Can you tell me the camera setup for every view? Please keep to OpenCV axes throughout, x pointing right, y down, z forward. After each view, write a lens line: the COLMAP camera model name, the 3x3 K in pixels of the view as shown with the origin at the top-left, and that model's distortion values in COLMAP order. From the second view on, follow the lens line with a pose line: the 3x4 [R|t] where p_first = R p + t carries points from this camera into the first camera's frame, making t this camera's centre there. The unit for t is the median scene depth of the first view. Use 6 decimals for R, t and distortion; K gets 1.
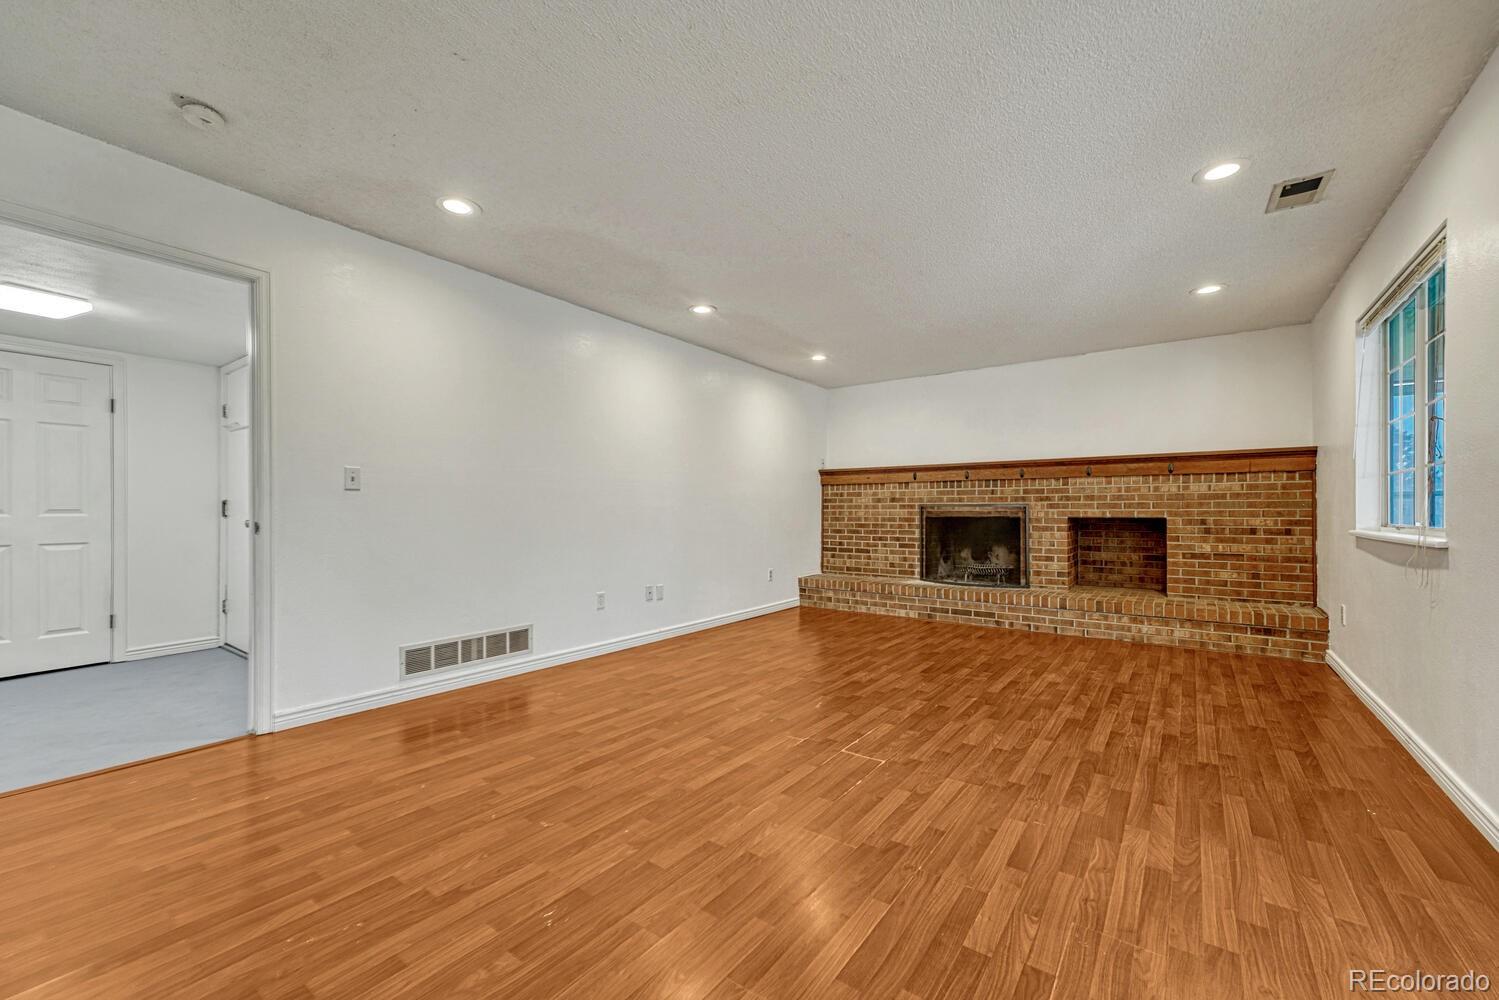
lens RADIAL K [[600.2, 0, 748.9], [0, 600.2, 505.4], [0, 0, 1]] dist [0.007175, 0.000106]
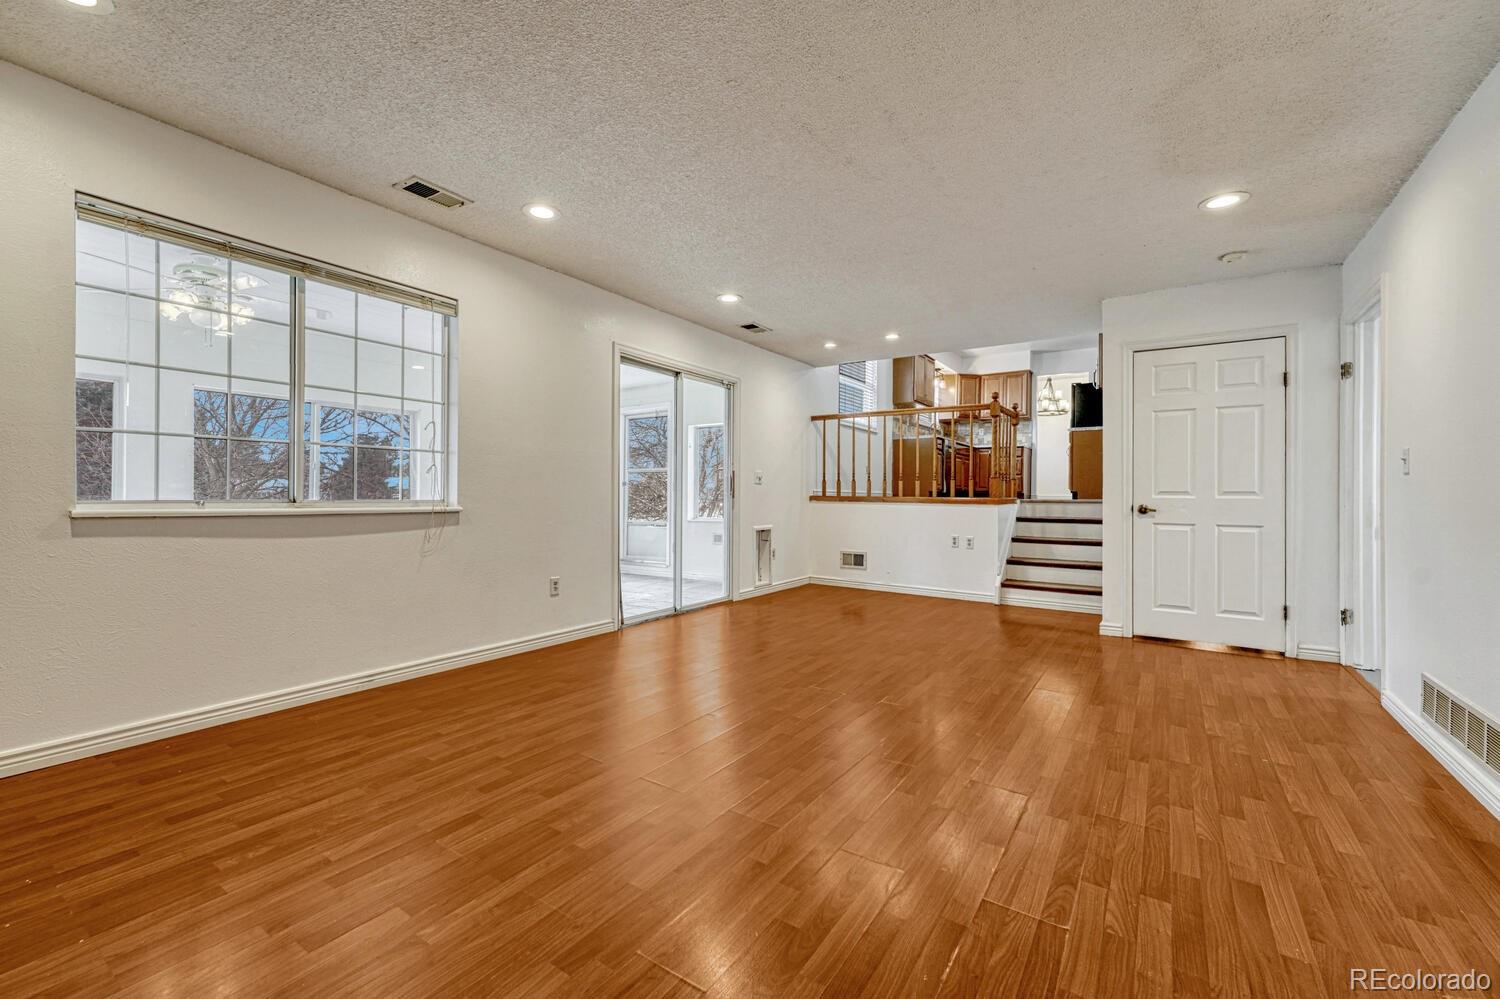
lens RADIAL K [[627.1, 0, 745.9], [0, 627.1, 479.3], [0, 0, 1]] dist [0.010771, -0.000069]
pose [[-0.999237, -0.011651, -0.037285, 0.217052], [-0.010377, 0.999362, -0.034175, 0.016851], [0.037659, -0.033762, -0.998720, 1.212019]]
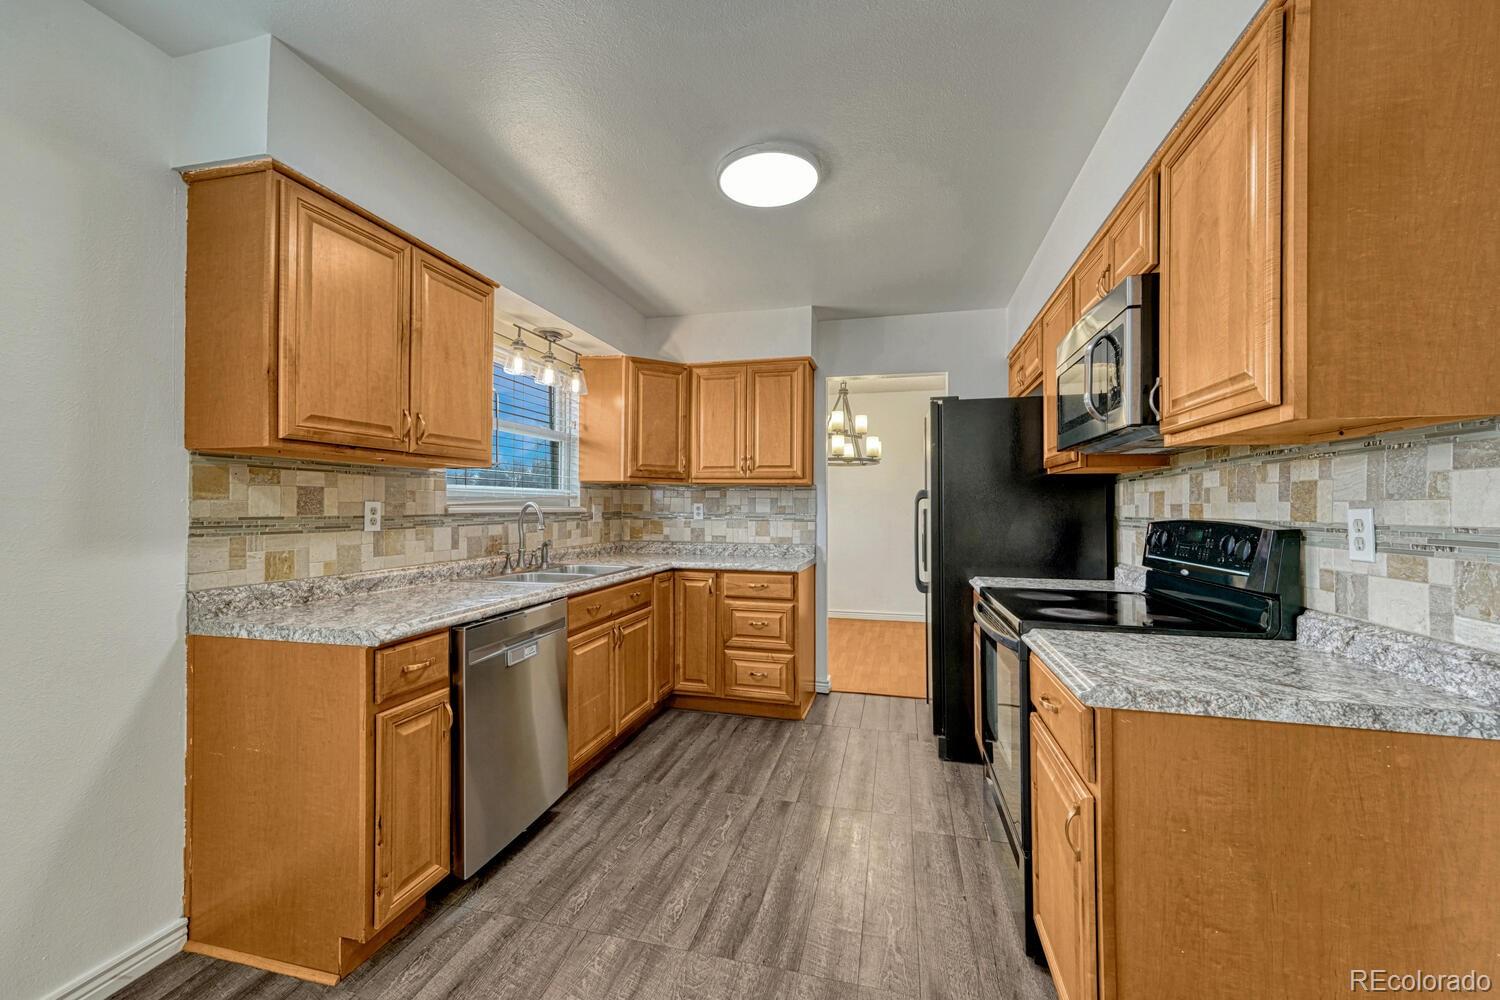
lens RADIAL K [[609.5, 0, 740.2], [0, 609.5, 496.9], [0, 0, 1]] dist [0.012885, -0.000073]
pose [[-0.931649, -0.011226, -0.363186, -0.466202], [-0.003688, 0.999763, -0.021442, -0.246899], [0.363341, -0.018637, -0.931470, -0.200808]]
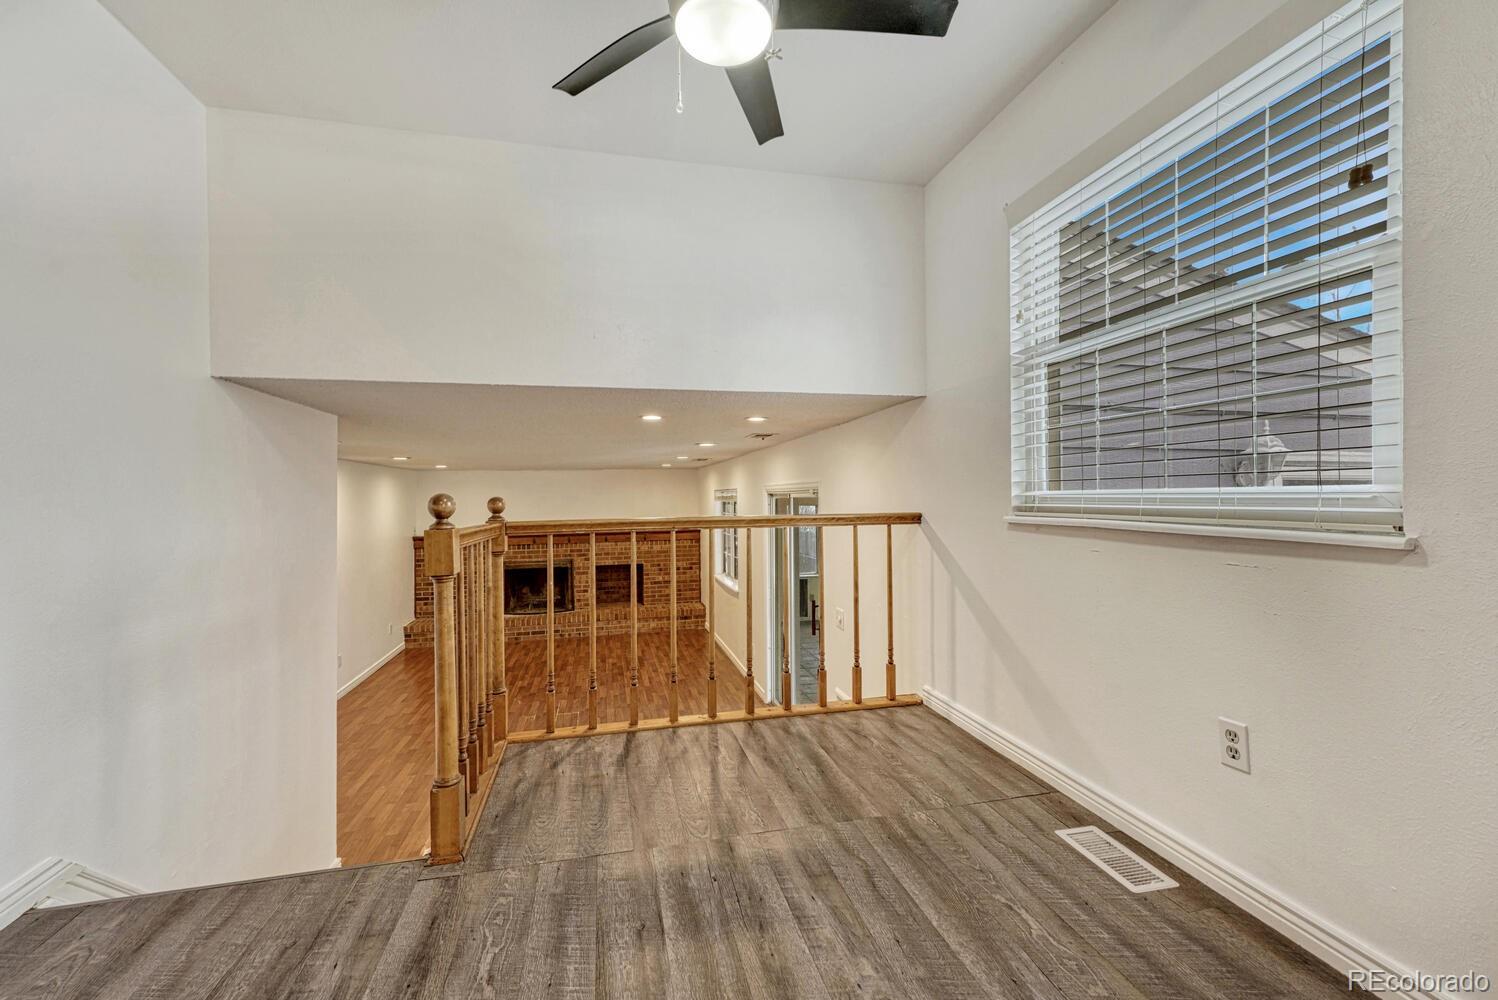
lens RADIAL K [[617.0, 0, 742.5], [0, 617.0, 490.6], [0, 0, 1]] dist [0.012429, 0.000380]
pose [[0.655095, -0.003605, 0.755538, -0.588465], [0.010089, 0.999941, -0.003978, -0.206508], [-0.755479, 0.010229, 0.655093, -0.526013]]
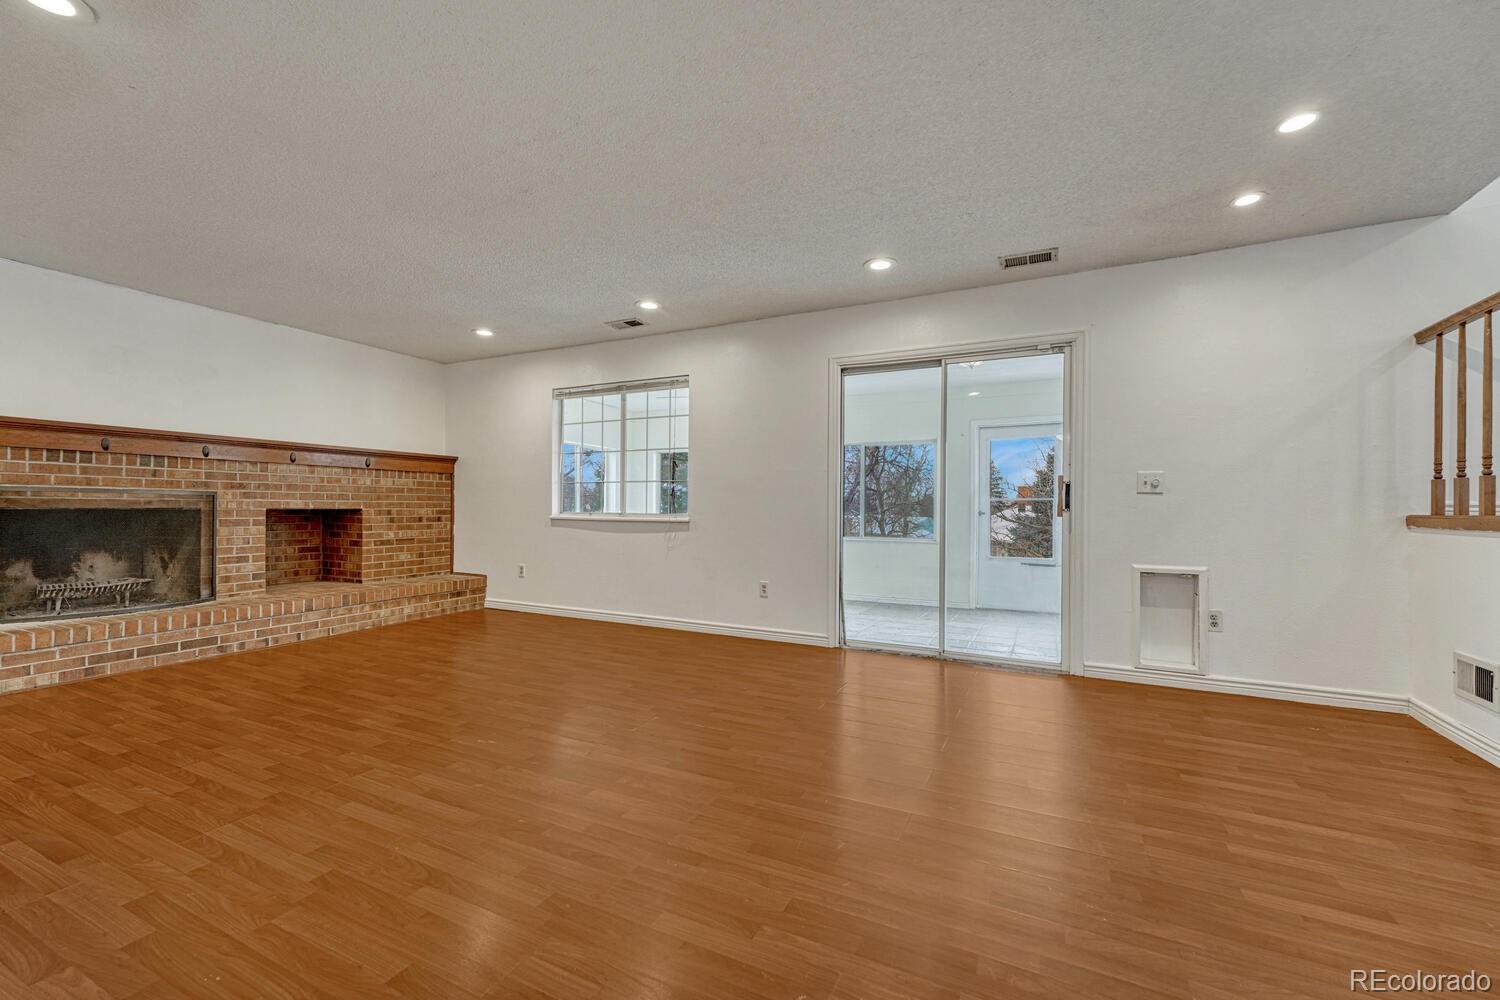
lens RADIAL K [[609.5, 0, 740.2], [0, 609.5, 496.9], [0, 0, 1]] dist [0.012885, -0.000073]
pose [[-0.157667, 0.015908, 0.987364, -0.506044], [-0.017447, 0.999669, -0.018893, 0.008748], [-0.987338, -0.020205, -0.157337, 0.535641]]
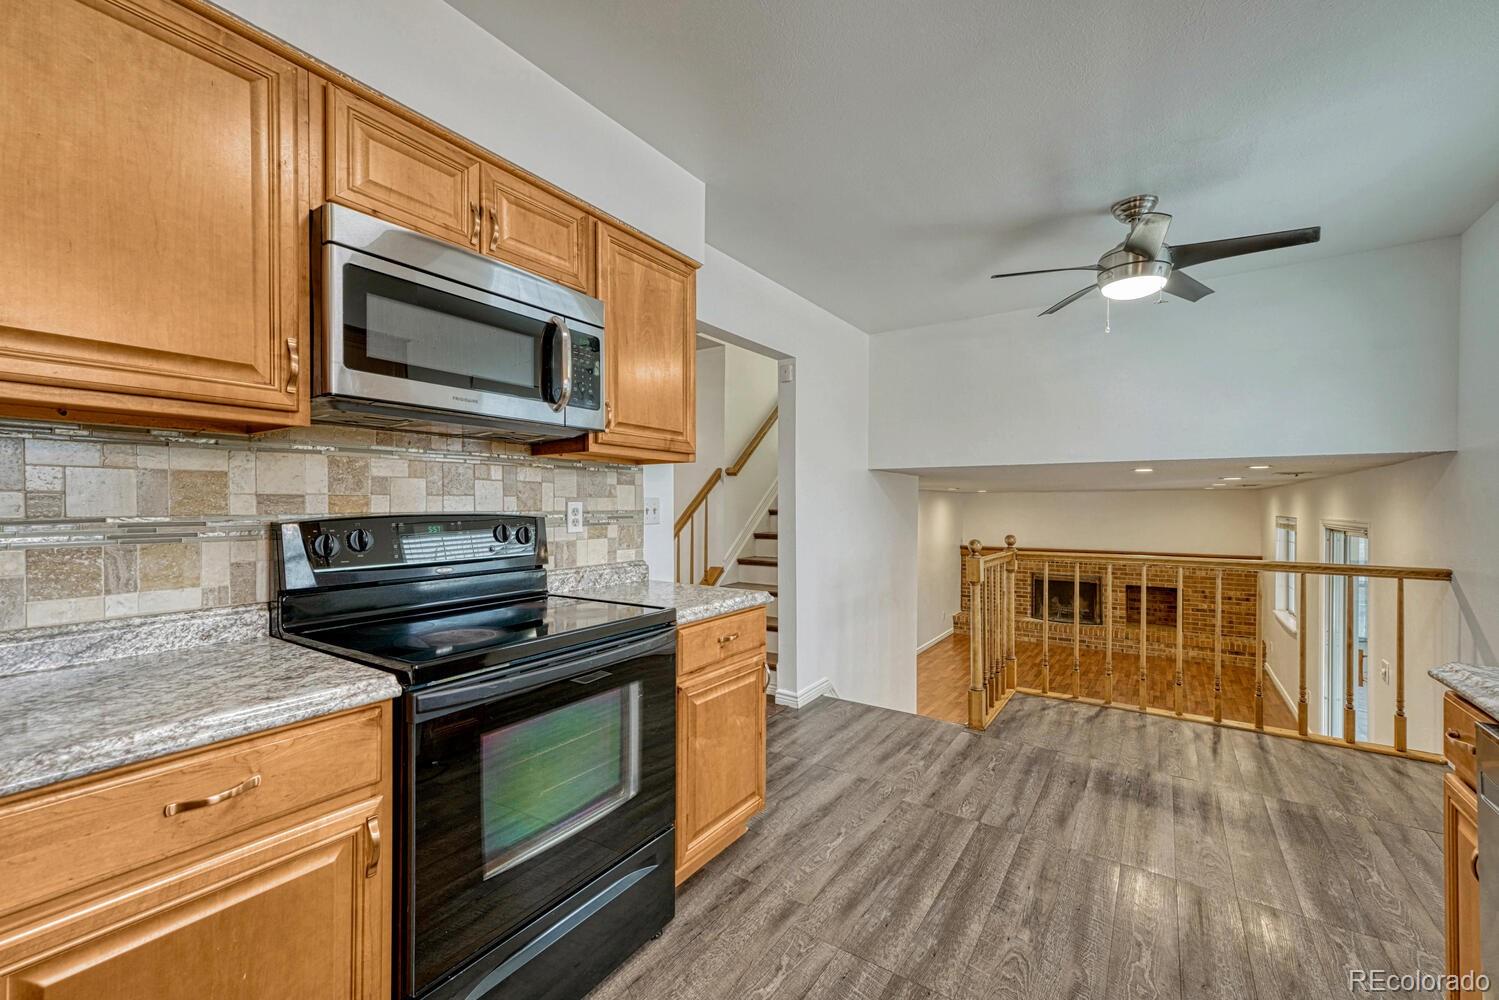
lens RADIAL K [[610.7, 0, 752.6], [0, 610.7, 505.7], [0, 0, 1]] dist [0.009735, 0.000708]
pose [[0.999202, 0.002554, 0.039868, -0.706125], [-0.002848, 0.999969, 0.007315, -0.249493], [-0.039848, -0.007423, 0.999178, -0.828114]]
